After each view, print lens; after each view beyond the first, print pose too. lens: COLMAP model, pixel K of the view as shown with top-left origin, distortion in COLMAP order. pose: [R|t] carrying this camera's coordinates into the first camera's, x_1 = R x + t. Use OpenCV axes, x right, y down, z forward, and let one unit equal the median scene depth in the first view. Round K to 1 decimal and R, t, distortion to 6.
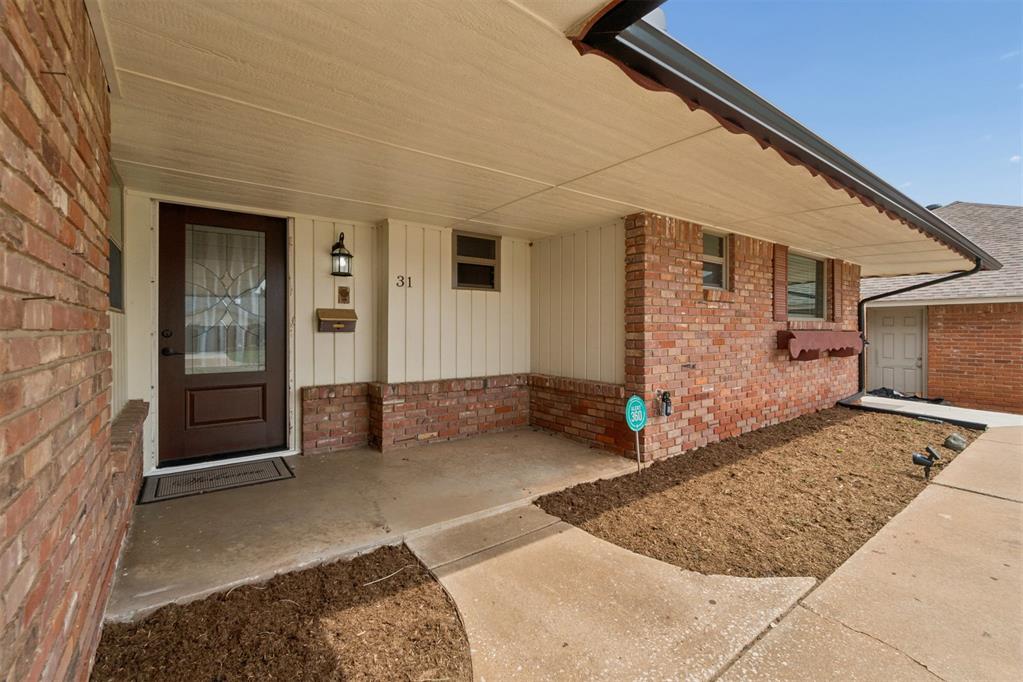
lens RADIAL K [[441.9, 0, 512.7], [0, 441.9, 331.4], [0, 0, 1]] dist [-0.000126, 0.000353]
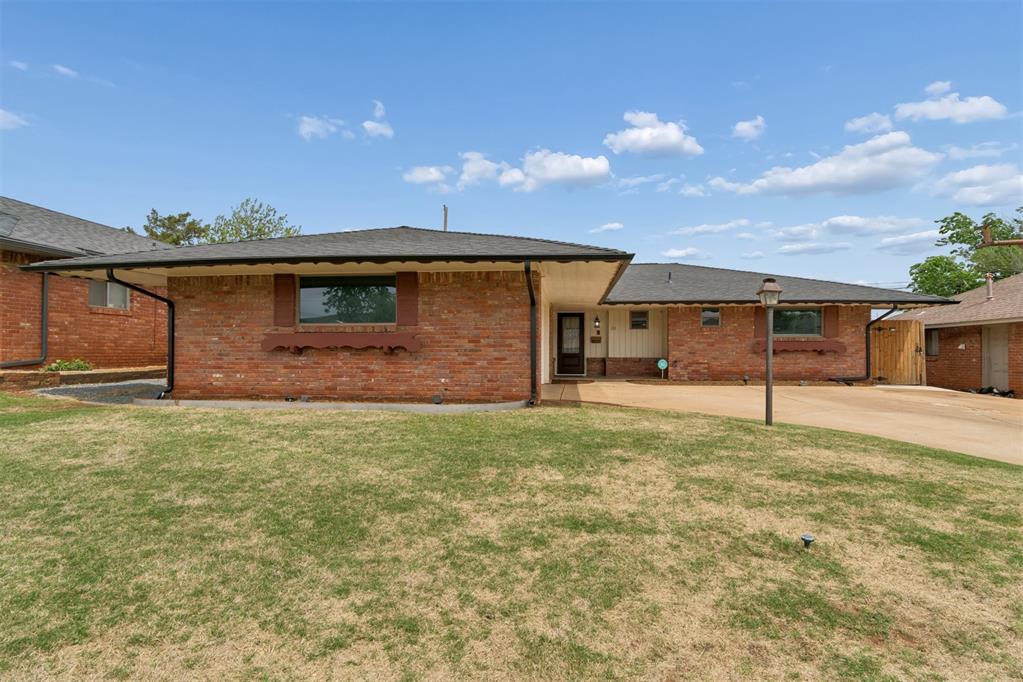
lens RADIAL K [[549.5, 0, 511.5], [0, 549.5, 341.0], [0, 0, 1]] dist [-0.001372, -0.000281]
pose [[0.728945, -0.014538, -0.684418, 2.130025], [-0.004336, 0.999656, -0.025852, 0.102251], [0.684559, 0.021813, 0.728631, -2.693374]]
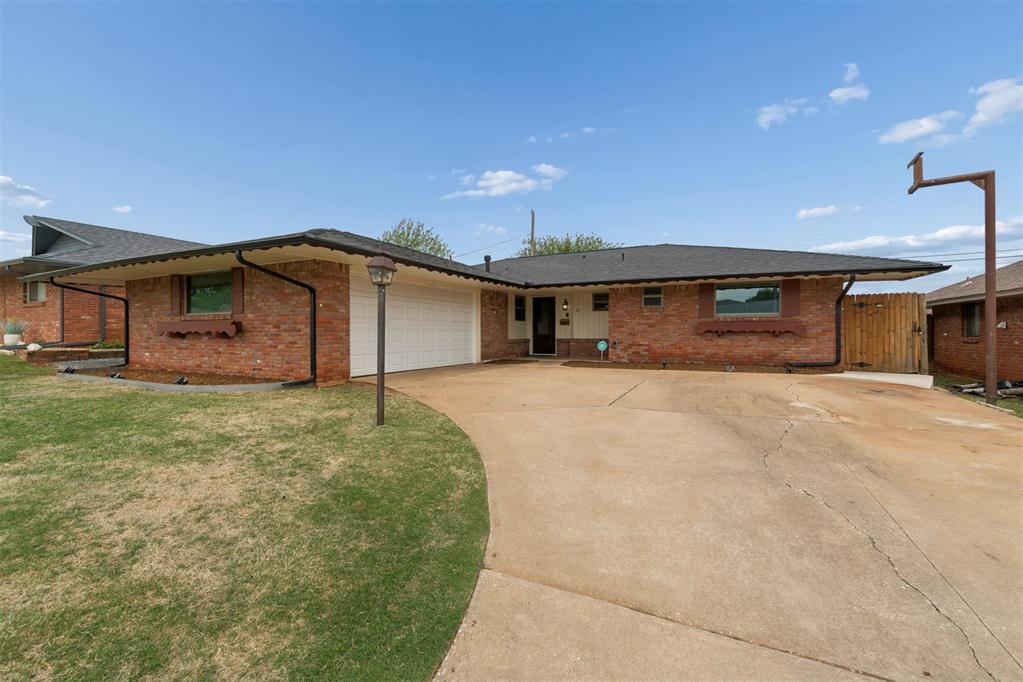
lens RADIAL K [[441.9, 0, 512.7], [0, 441.9, 331.4], [0, 0, 1]] dist [-0.000126, 0.000353]
pose [[0.453702, -0.003957, -0.891145, 2.748090], [-0.000910, 0.999988, -0.004903, 0.075673], [0.891153, 0.003036, 0.453693, -1.110759]]
